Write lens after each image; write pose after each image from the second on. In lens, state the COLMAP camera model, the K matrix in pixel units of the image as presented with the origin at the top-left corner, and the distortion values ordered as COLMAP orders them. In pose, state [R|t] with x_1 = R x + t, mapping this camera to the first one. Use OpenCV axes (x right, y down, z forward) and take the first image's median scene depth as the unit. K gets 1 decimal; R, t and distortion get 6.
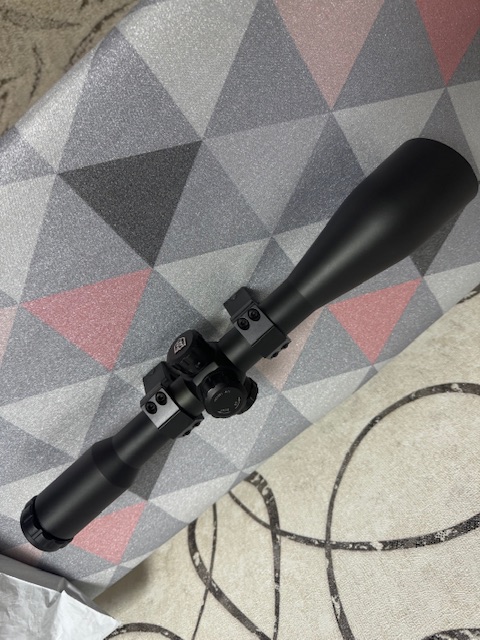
lens RADIAL K [[466.0, 0, 236.2], [0, 466.0, 318.3], [0, 0, 1]] dist [-0.014348, -0.019296]
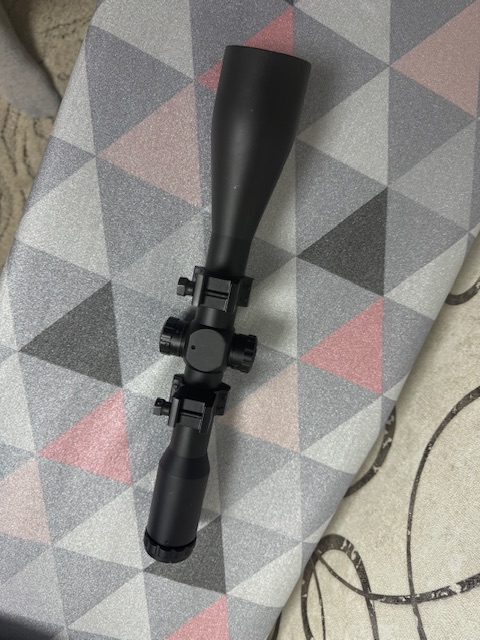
lens RADIAL K [[466.0, 0, 238.9], [0, 466.0, 318.2], [0, 0, 1]] dist [-0.014348, -0.019296]
pose [[0.879856, -0.386818, -0.276089, 0.335390], [0.334646, 0.916781, -0.218001, 0.058894], [0.337440, 0.099417, 0.936083, -0.018403]]
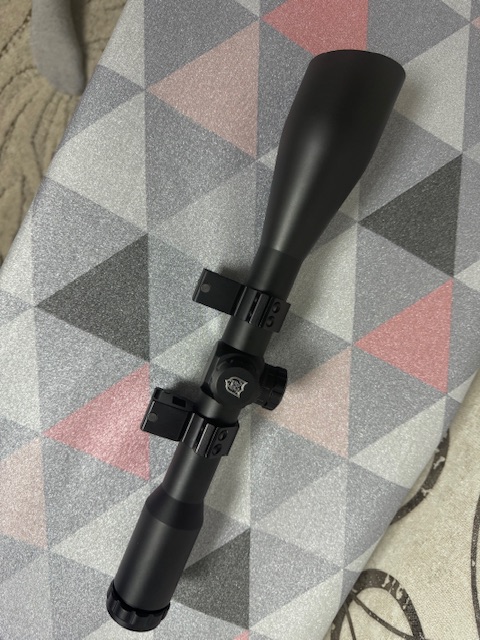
lens RADIAL K [[466.0, 0, 240.1], [0, 466.0, 321.8], [0, 0, 1]] dist [-0.014348, -0.019296]
pose [[0.899683, -0.358454, -0.249162, 0.199913], [0.275485, 0.908949, -0.312921, 0.128894], [0.338643, 0.212889, 0.916515, 0.080964]]
